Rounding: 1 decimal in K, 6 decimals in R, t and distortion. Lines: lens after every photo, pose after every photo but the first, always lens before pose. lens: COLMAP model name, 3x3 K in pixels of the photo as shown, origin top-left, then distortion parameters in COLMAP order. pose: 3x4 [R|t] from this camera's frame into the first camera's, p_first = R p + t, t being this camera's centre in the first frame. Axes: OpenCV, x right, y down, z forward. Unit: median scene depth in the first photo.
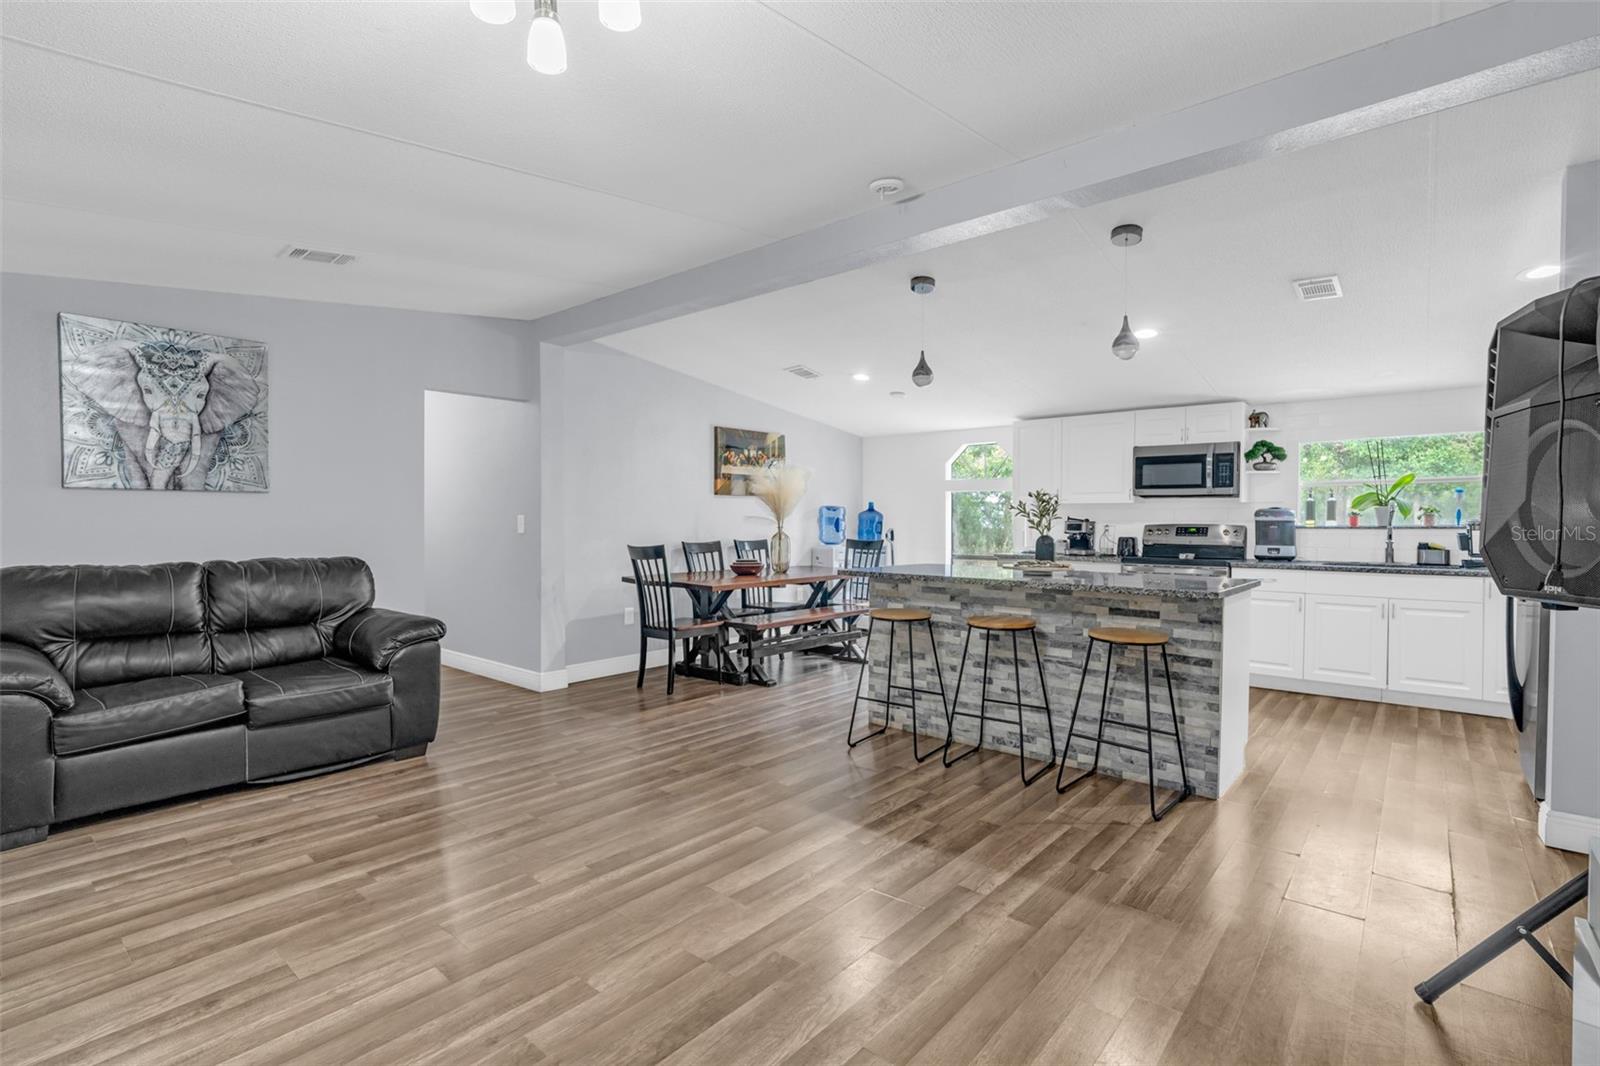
lens RADIAL K [[746.3, 0, 801.4], [0, 746.3, 536.0], [0, 0, 1]] dist [-0.014164, 0.006550]
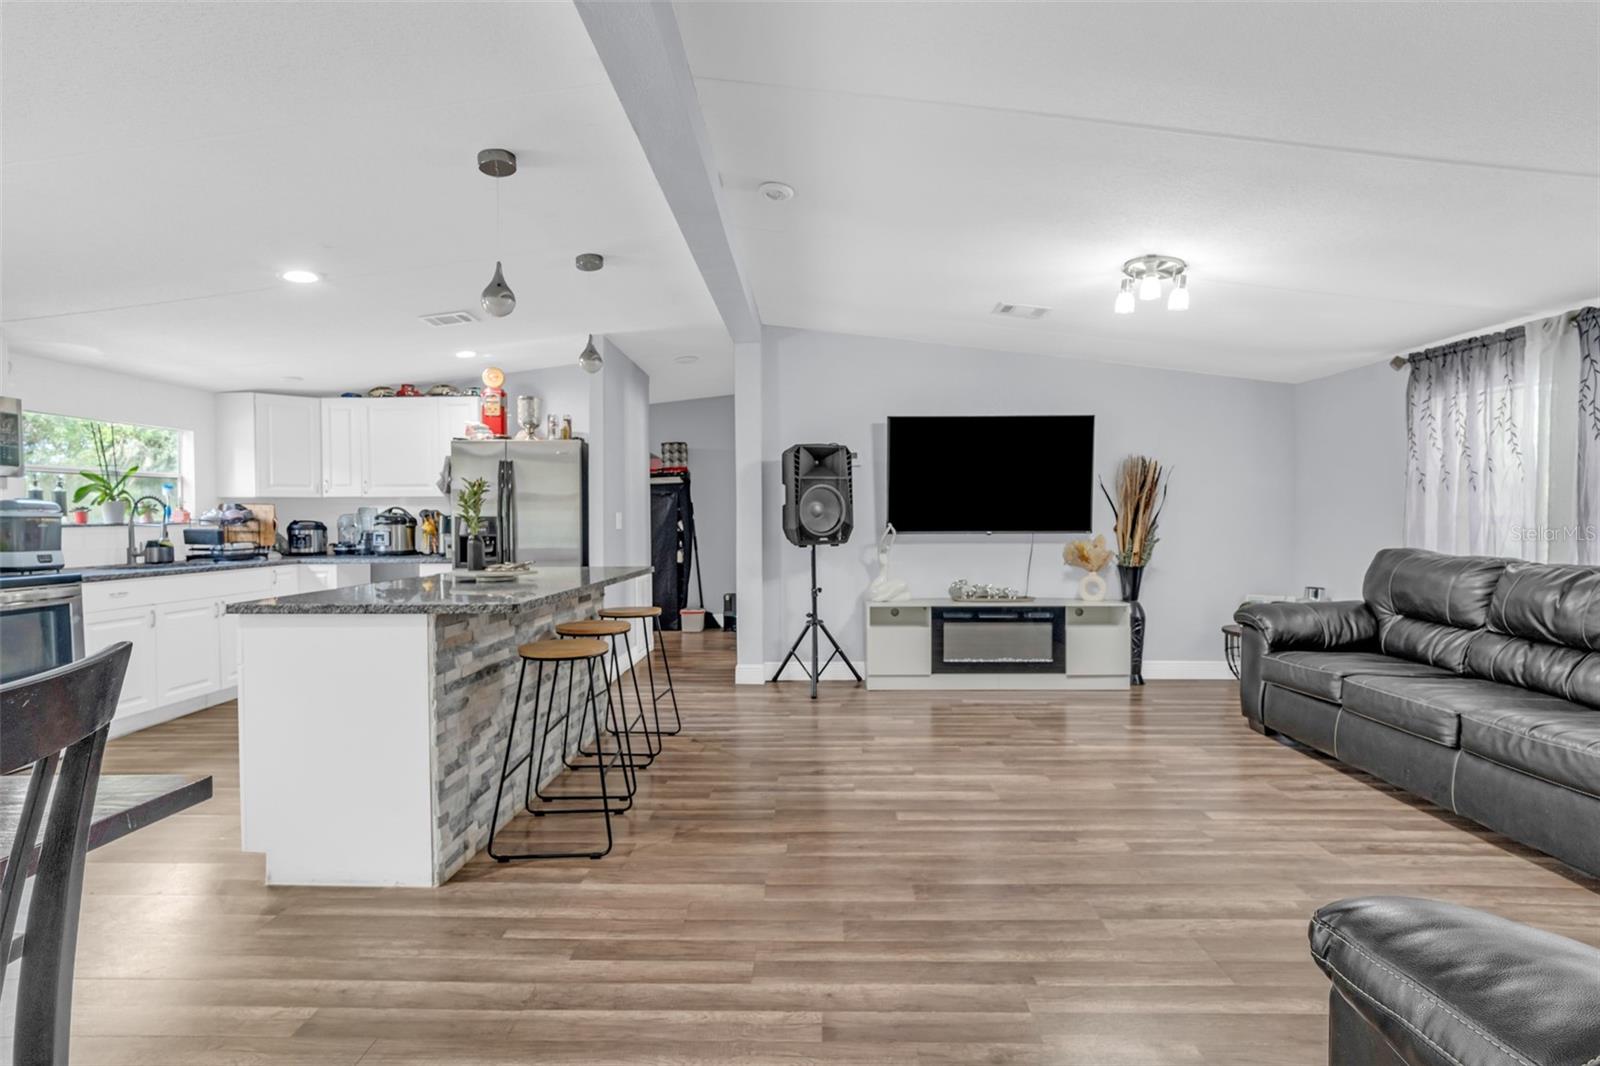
lens RADIAL K [[746.3, 0, 801.8], [0, 746.3, 535.2], [0, 0, 1]] dist [-0.014164, 0.006550]
pose [[-0.634589, -0.017500, 0.772652, -0.414396], [0.015778, 0.999242, 0.035590, -0.017980], [-0.772689, 0.034776, -0.633832, 0.954025]]
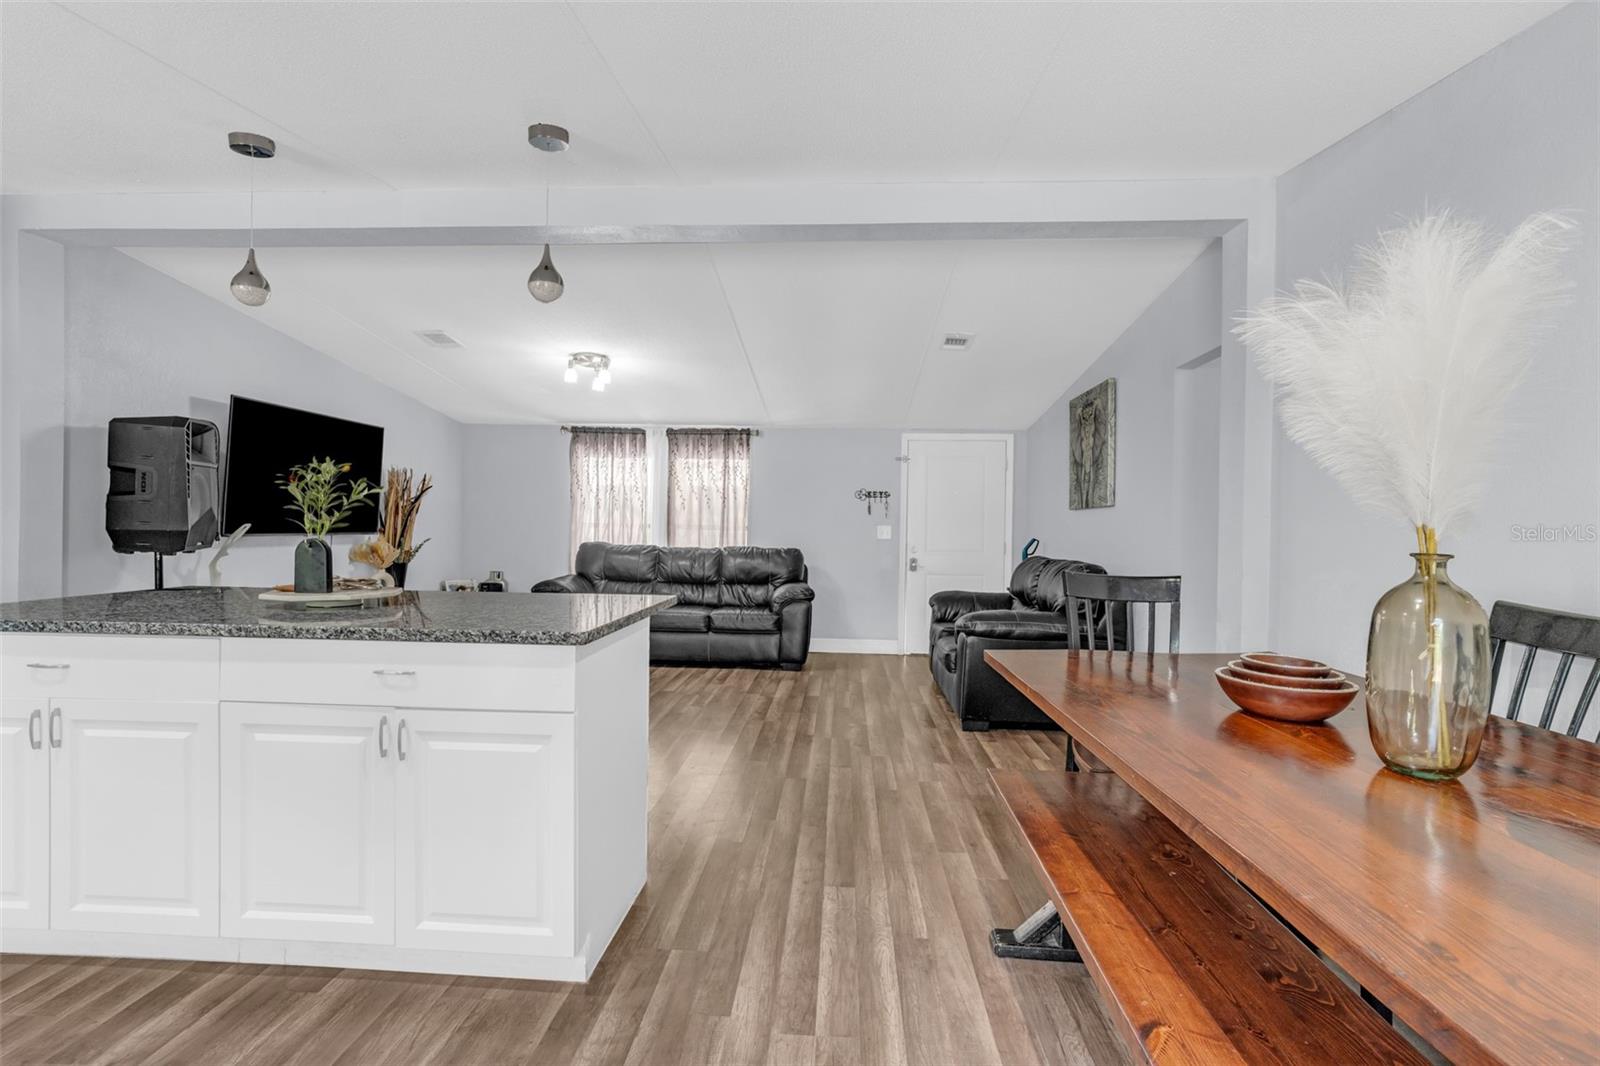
lens RADIAL K [[746.3, 0, 803.1], [0, 746.3, 531.0], [0, 0, 1]] dist [-0.014164, 0.006550]
pose [[-0.796253, -0.012719, -0.604830, 0.285656], [-0.029229, 0.999420, 0.017462, -0.020629], [0.604257, 0.031583, -0.796163, 1.273667]]
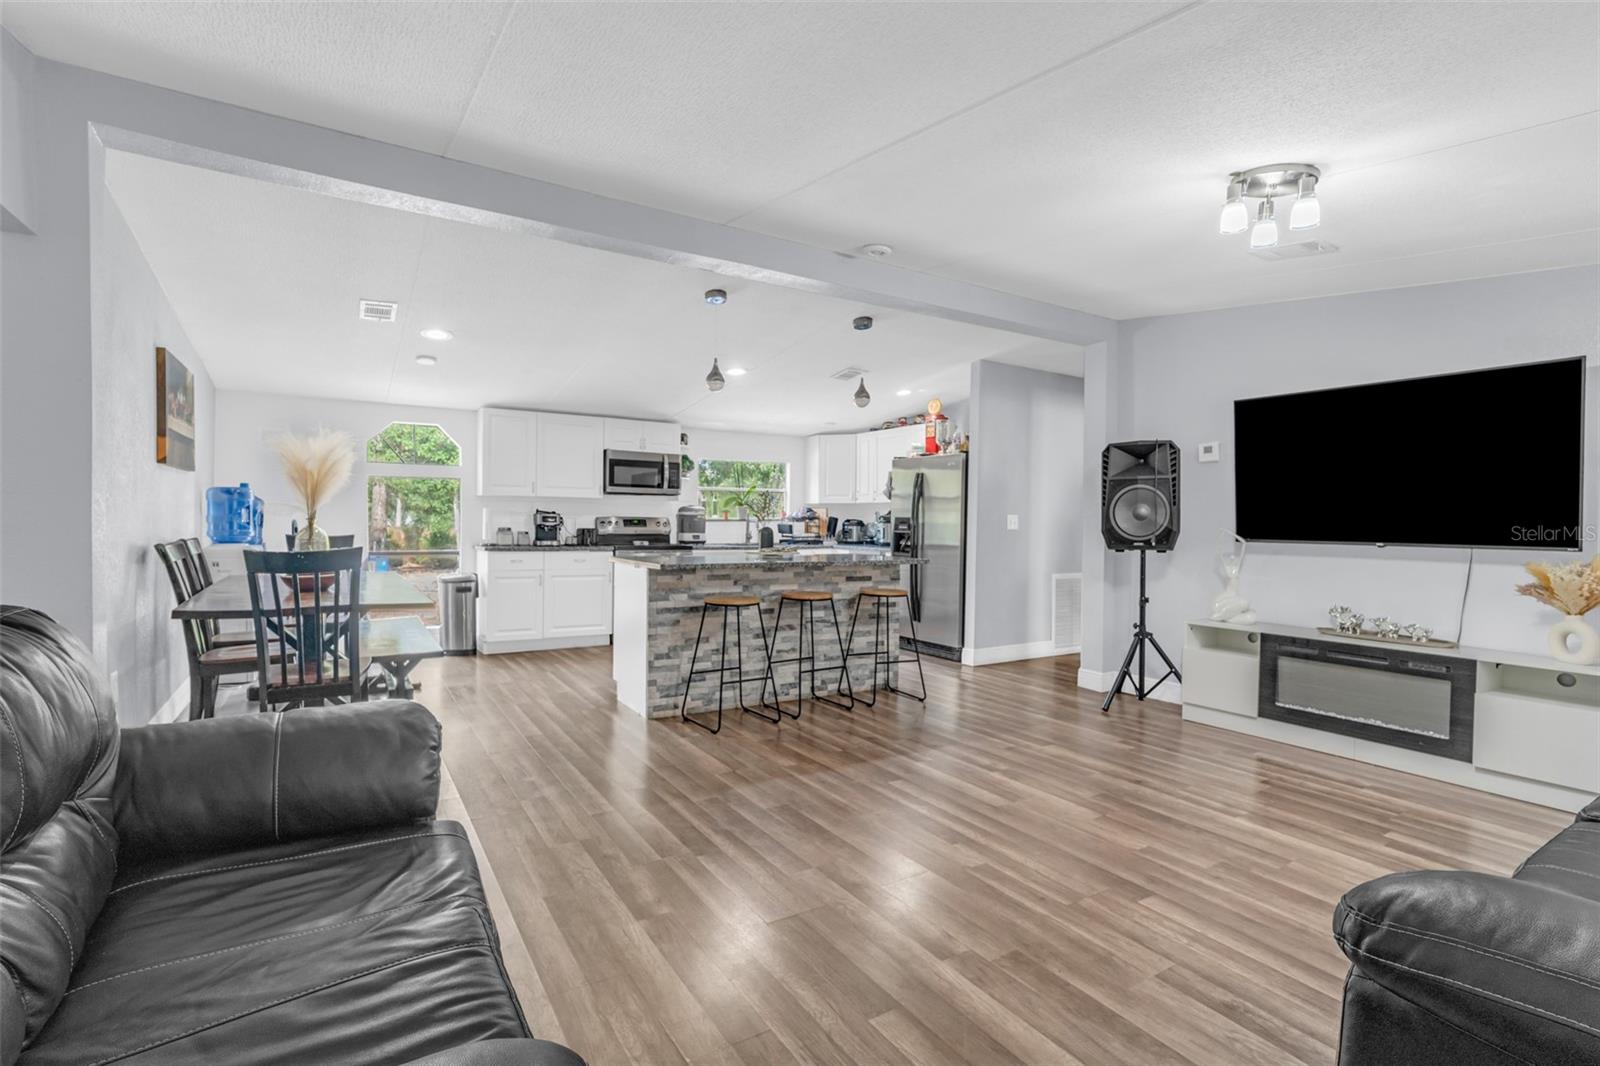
lens RADIAL K [[746.3, 0, 802.7], [0, 746.3, 531.9], [0, 0, 1]] dist [-0.014164, 0.006550]
pose [[0.302891, -0.014472, 0.952915, -0.656784], [0.006628, 0.999892, 0.013079, -0.006506], [-0.953002, 0.002354, 0.302955, 0.429205]]
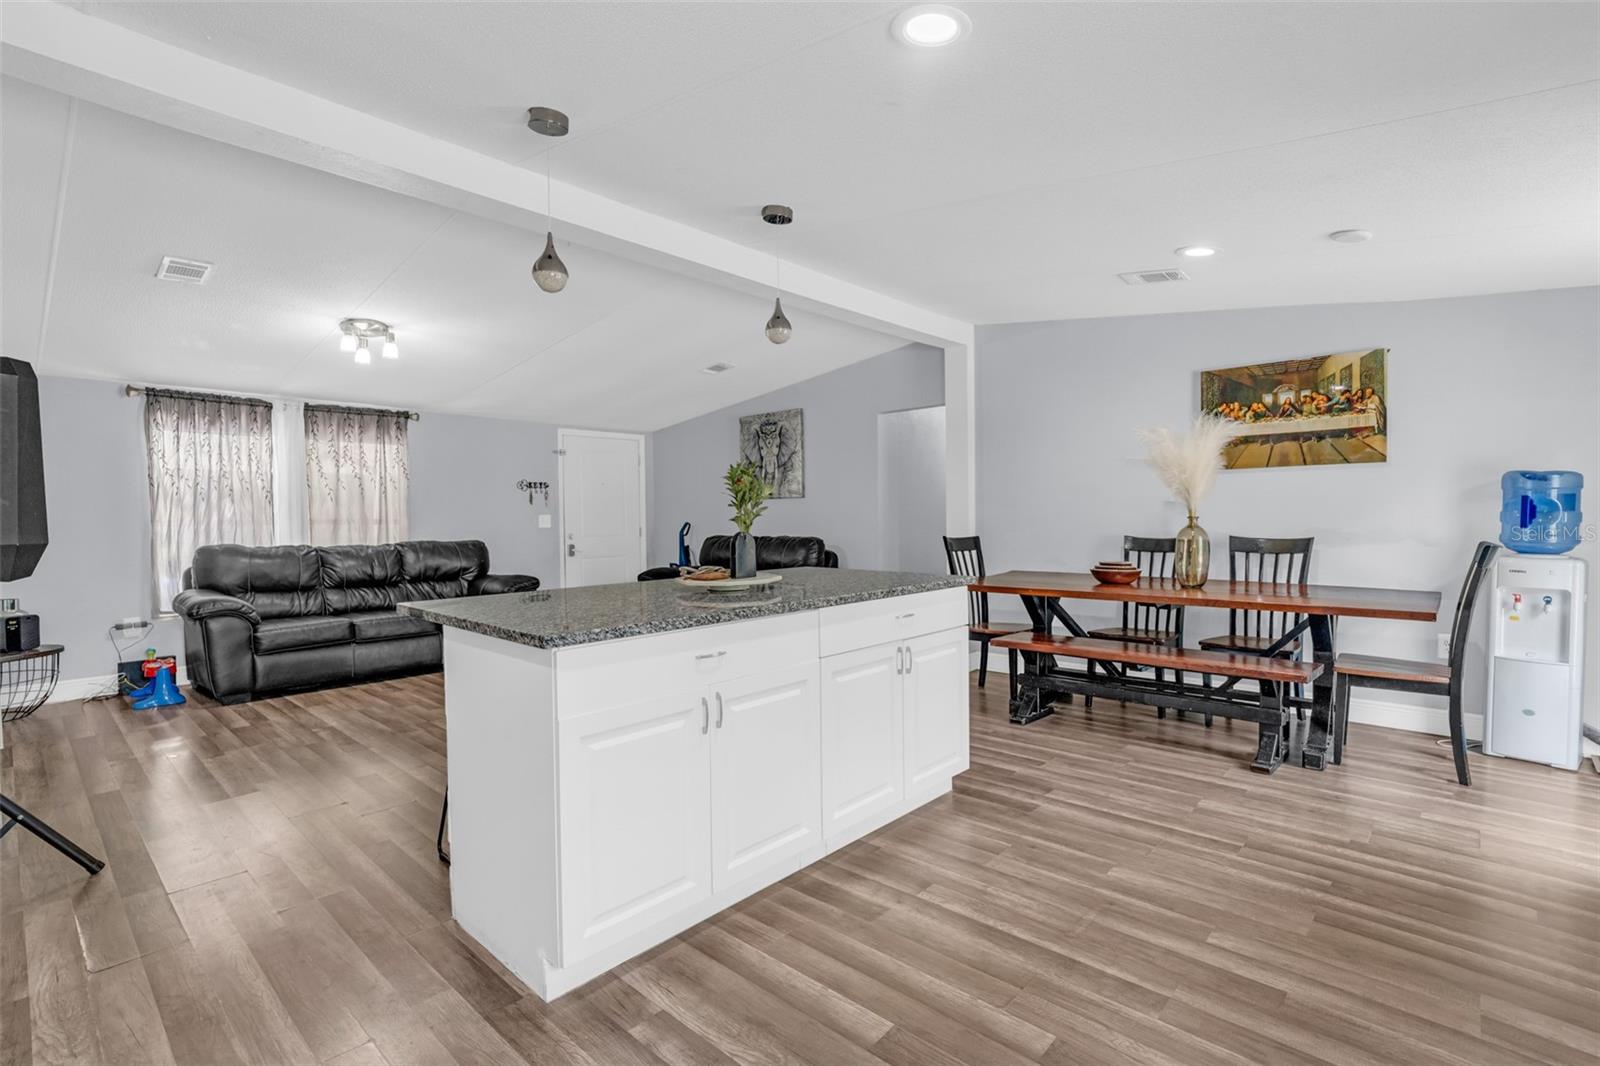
lens RADIAL K [[746.3, 0, 801.3], [0, 746.3, 531.0], [0, 0, 1]] dist [-0.014164, 0.006550]
pose [[-0.038527, 0.018780, -0.999081, 0.753155], [-0.007785, 0.999787, 0.019094, -0.011285], [0.999227, 0.008514, -0.038373, 0.825943]]
